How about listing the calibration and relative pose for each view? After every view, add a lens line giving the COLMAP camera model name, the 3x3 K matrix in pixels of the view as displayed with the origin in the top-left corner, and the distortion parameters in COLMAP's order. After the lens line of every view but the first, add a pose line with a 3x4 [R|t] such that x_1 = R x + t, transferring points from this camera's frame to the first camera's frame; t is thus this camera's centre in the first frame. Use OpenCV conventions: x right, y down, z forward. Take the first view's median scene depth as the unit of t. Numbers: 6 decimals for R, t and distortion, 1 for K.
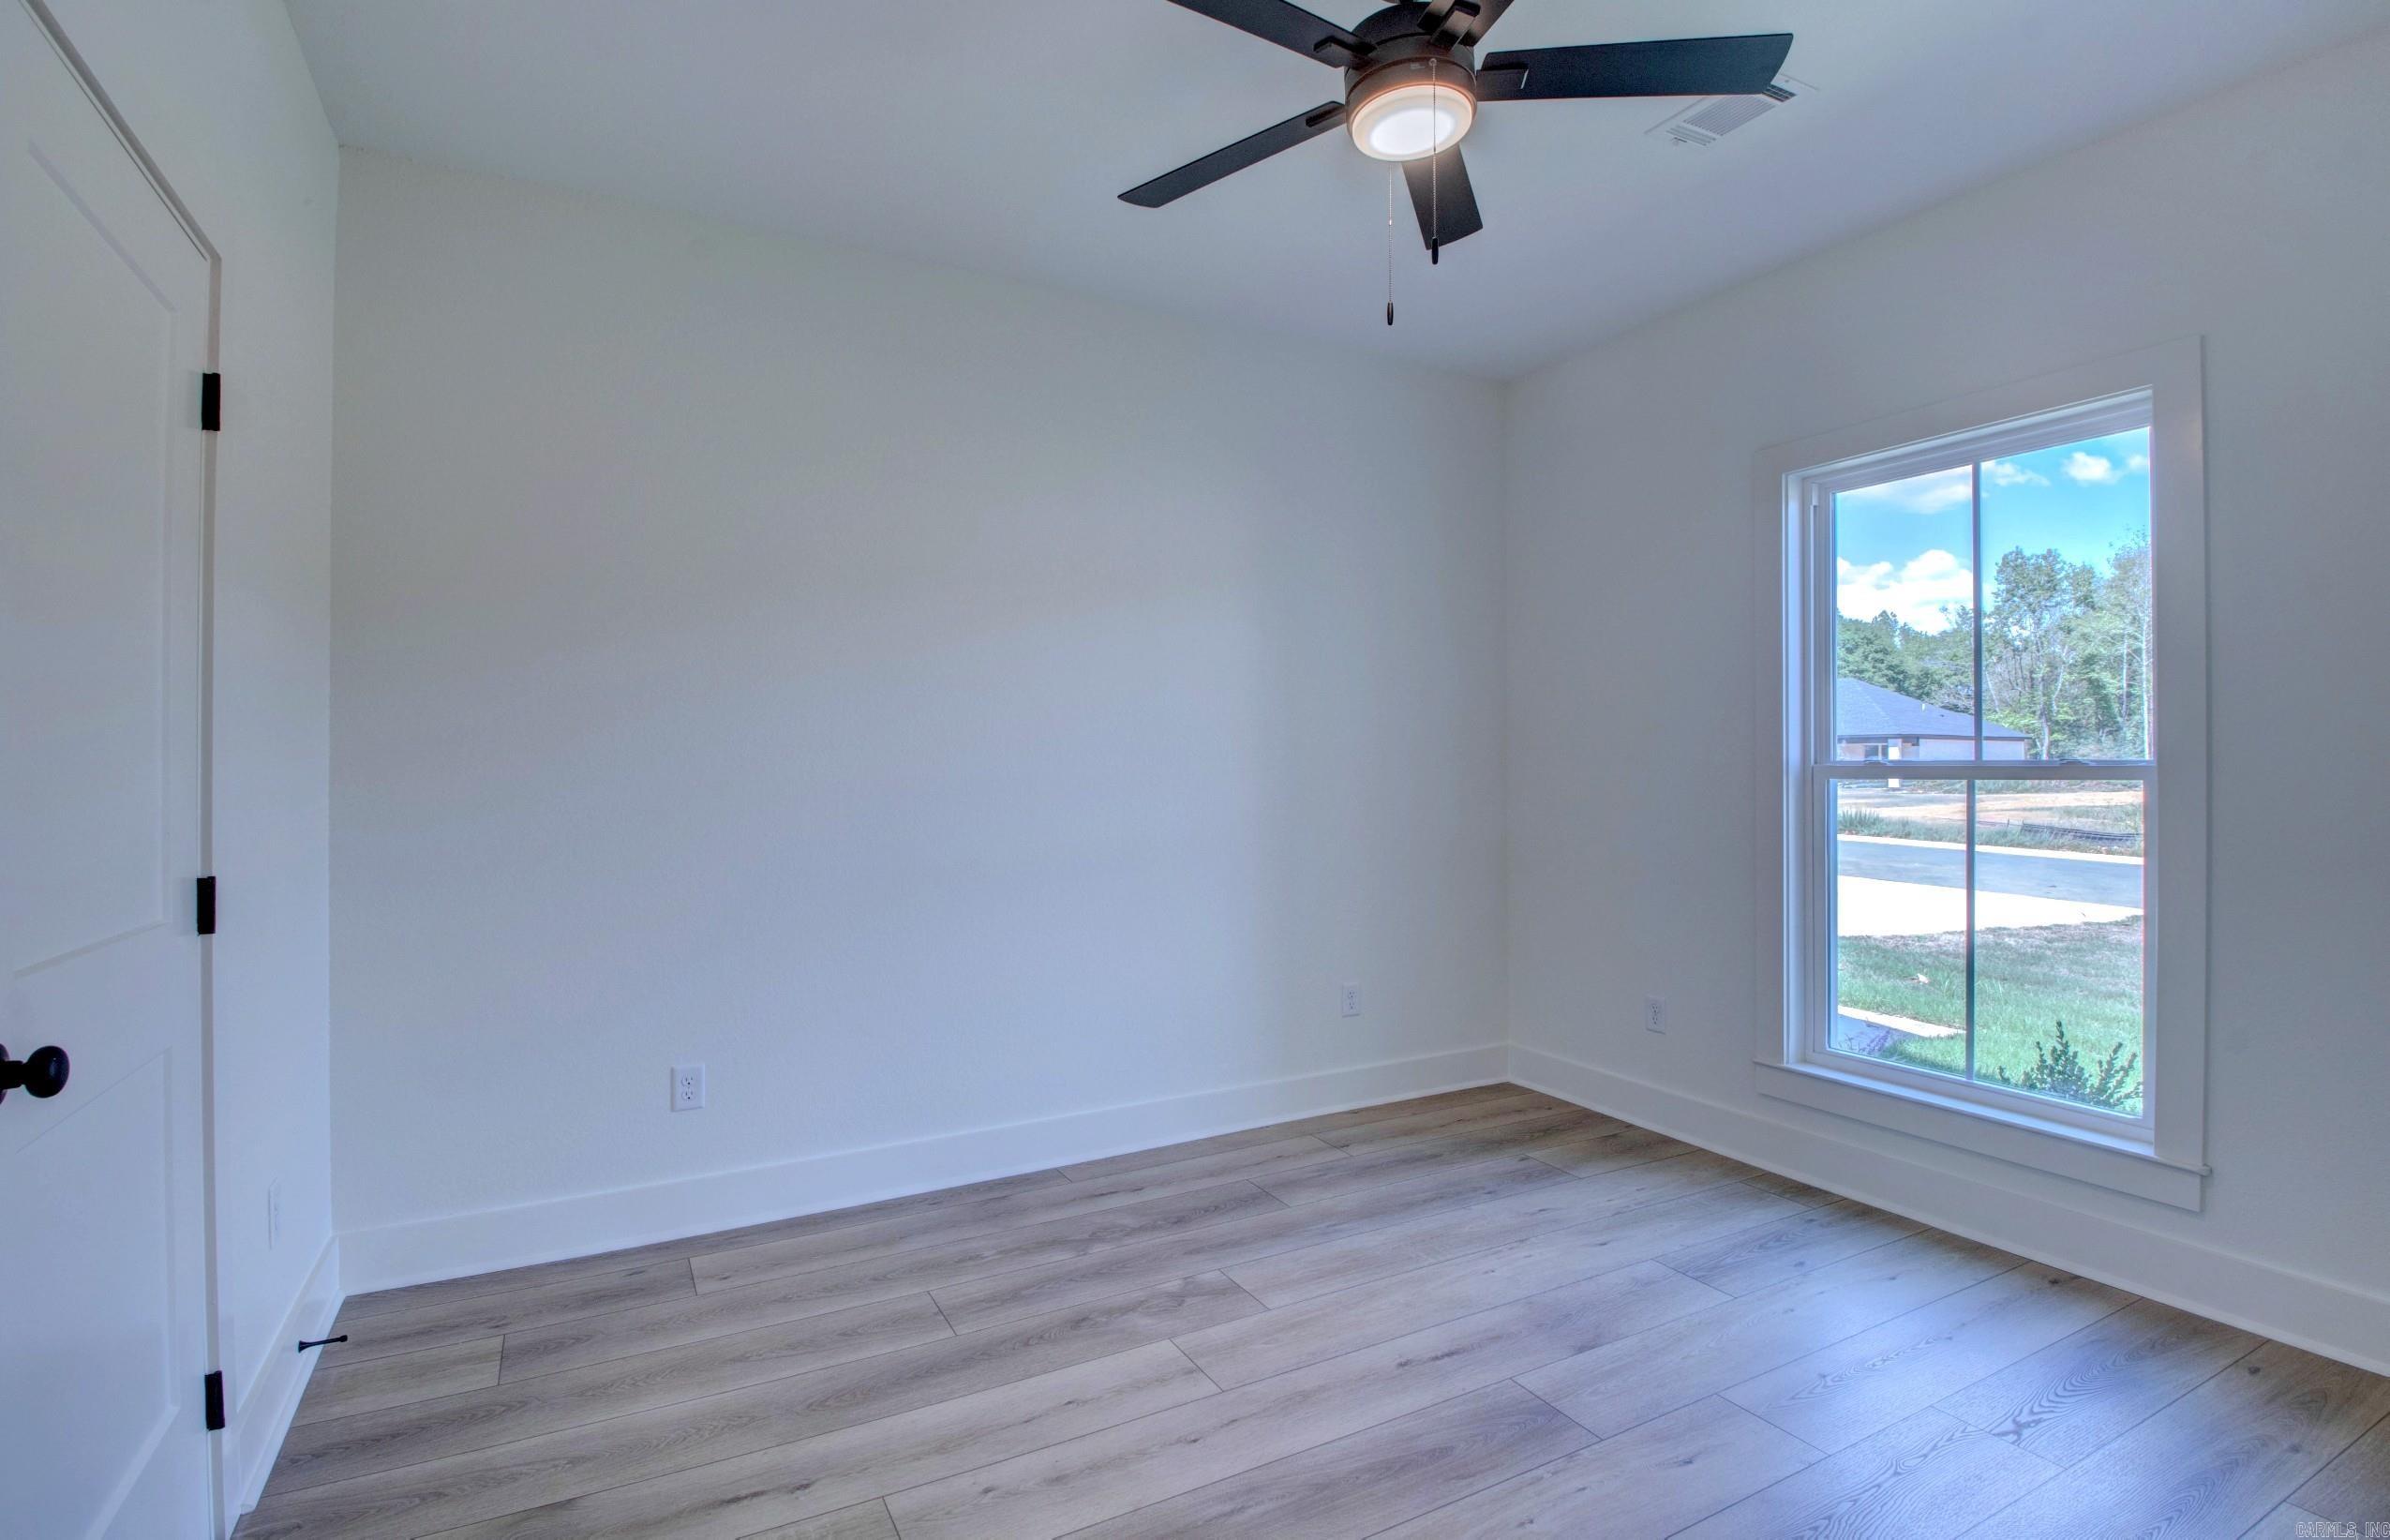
lens RADIAL K [[1149.6, 0, 1183.7], [0, 1149.6, 762.2], [0, 0, 1]] dist [0.016488, -0.025425]
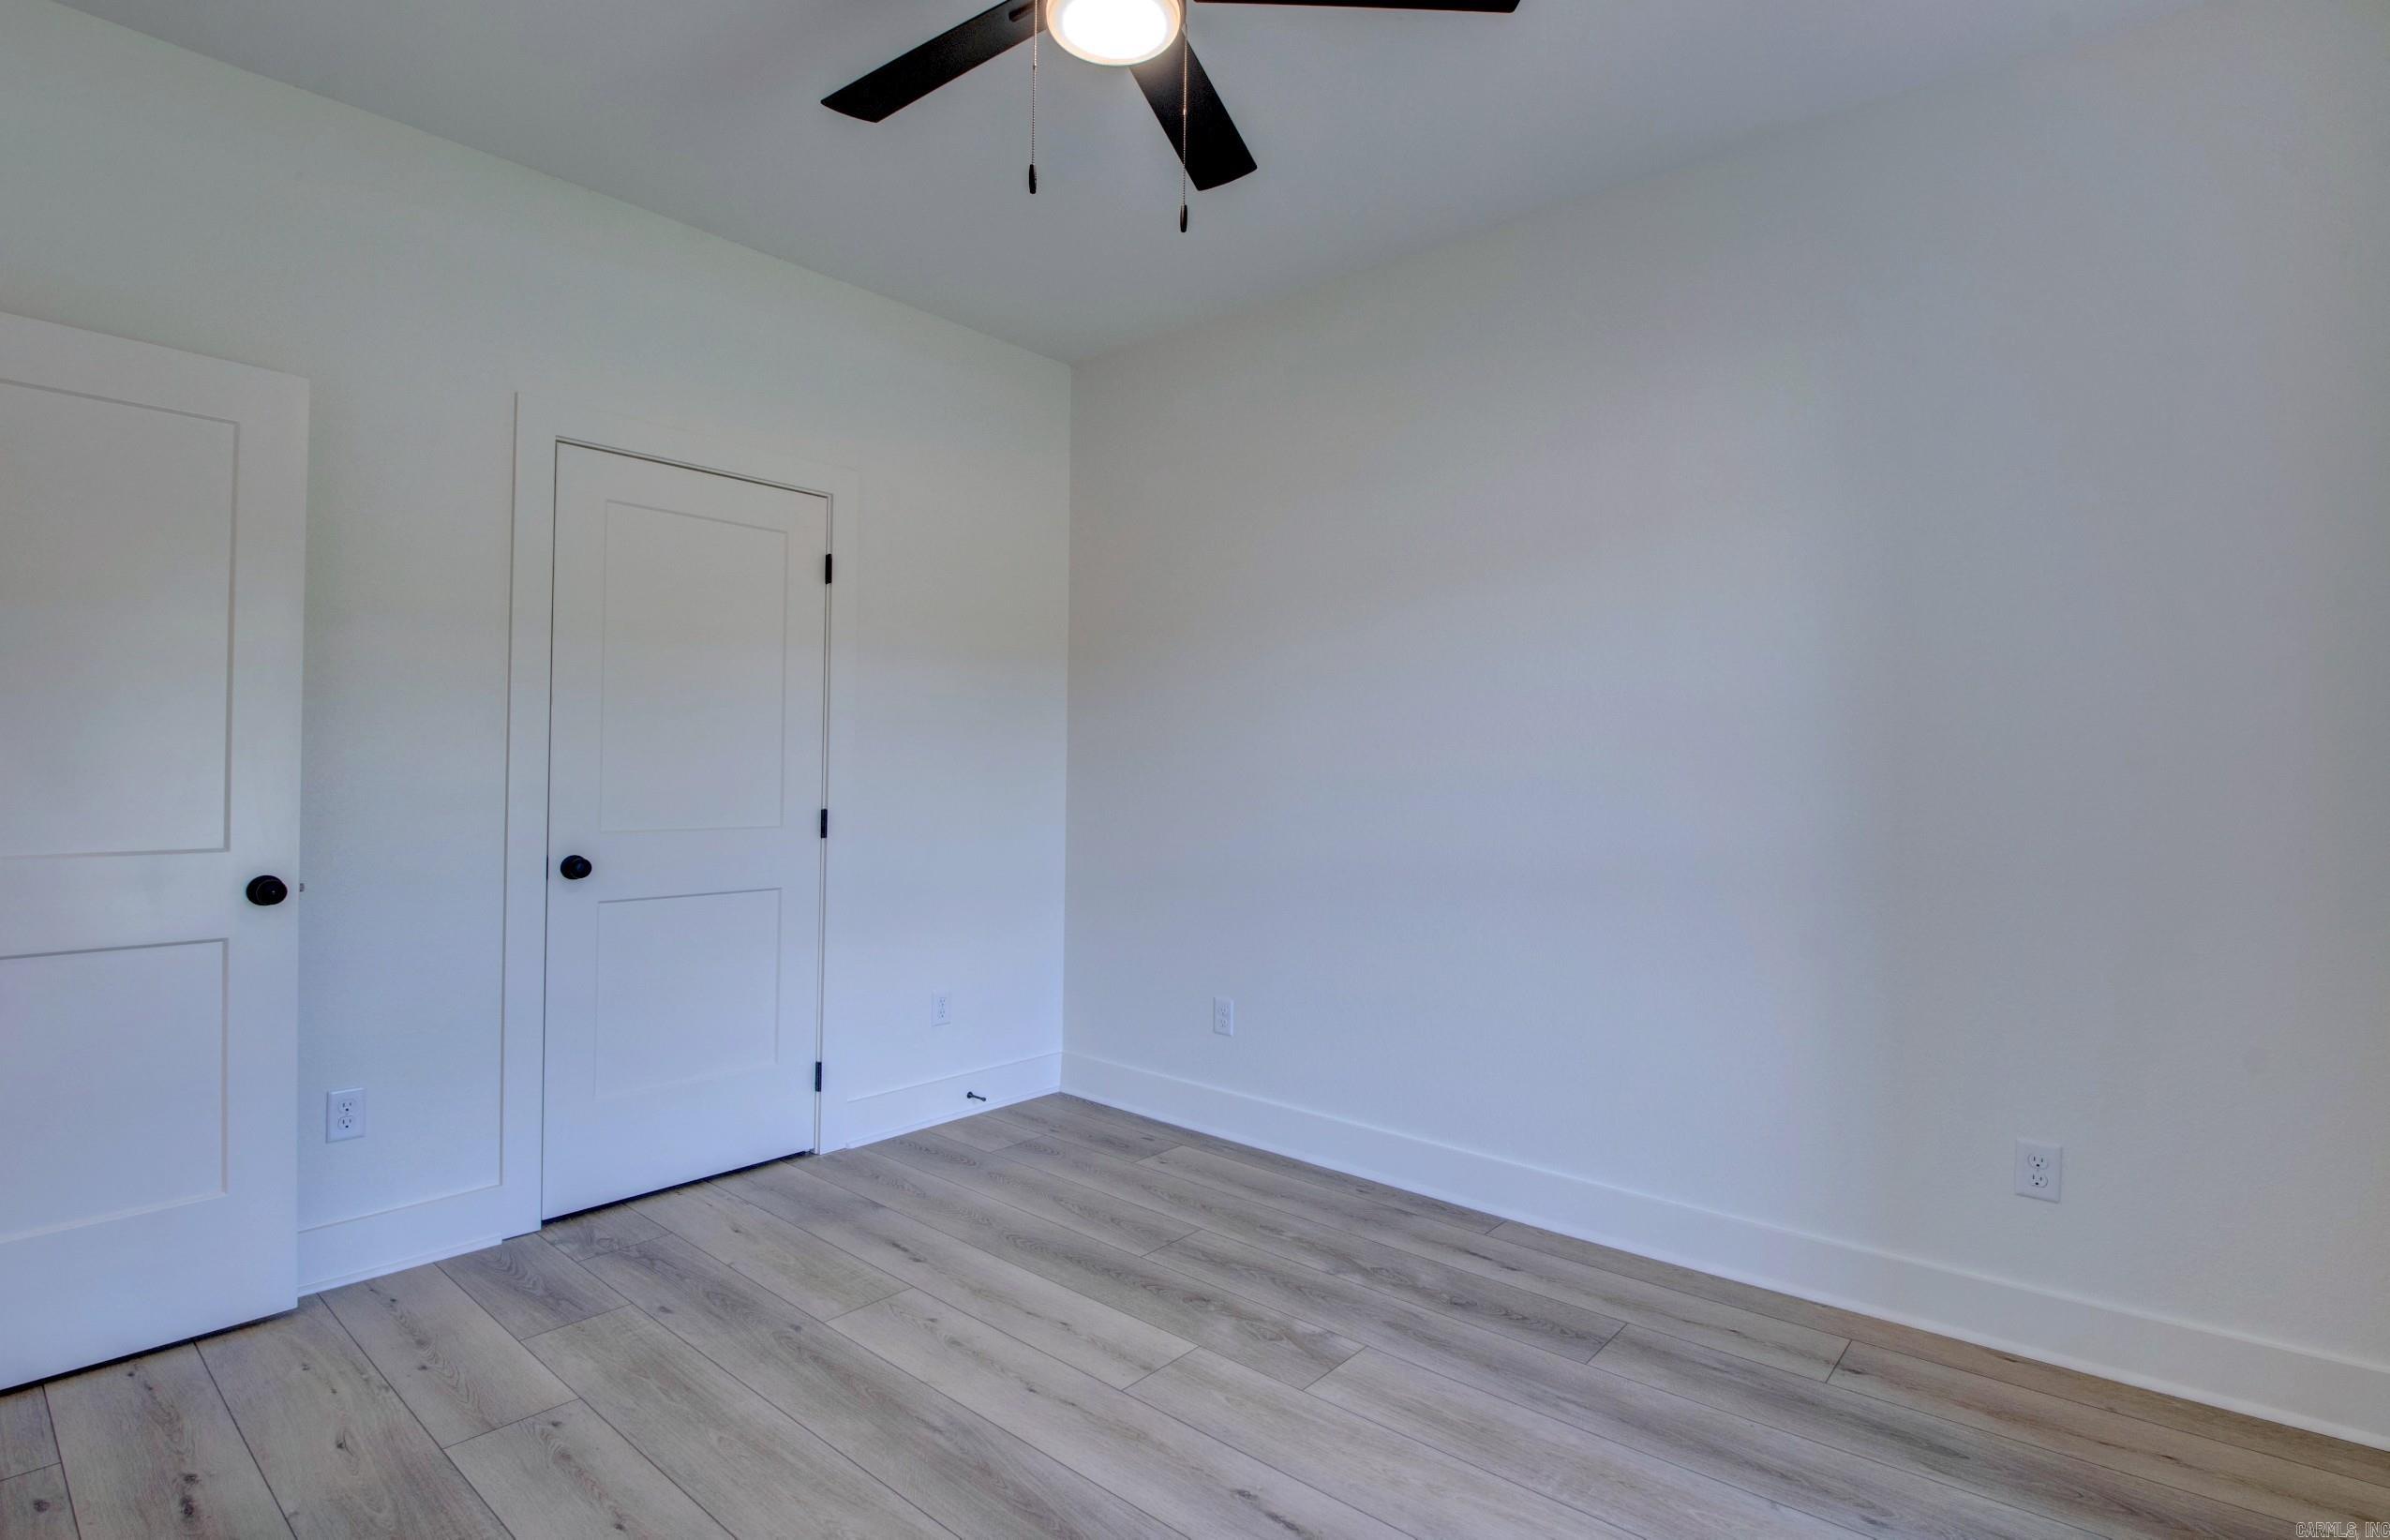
lens RADIAL K [[1149.6, 0, 1183.7], [0, 1149.6, 762.2], [0, 0, 1]] dist [0.016488, -0.025425]
pose [[0.347597, 0.000575, -0.937644, 0.807819], [-0.015541, 0.999866, -0.005148, 0.013777], [0.937515, 0.016362, 0.347560, 0.583807]]
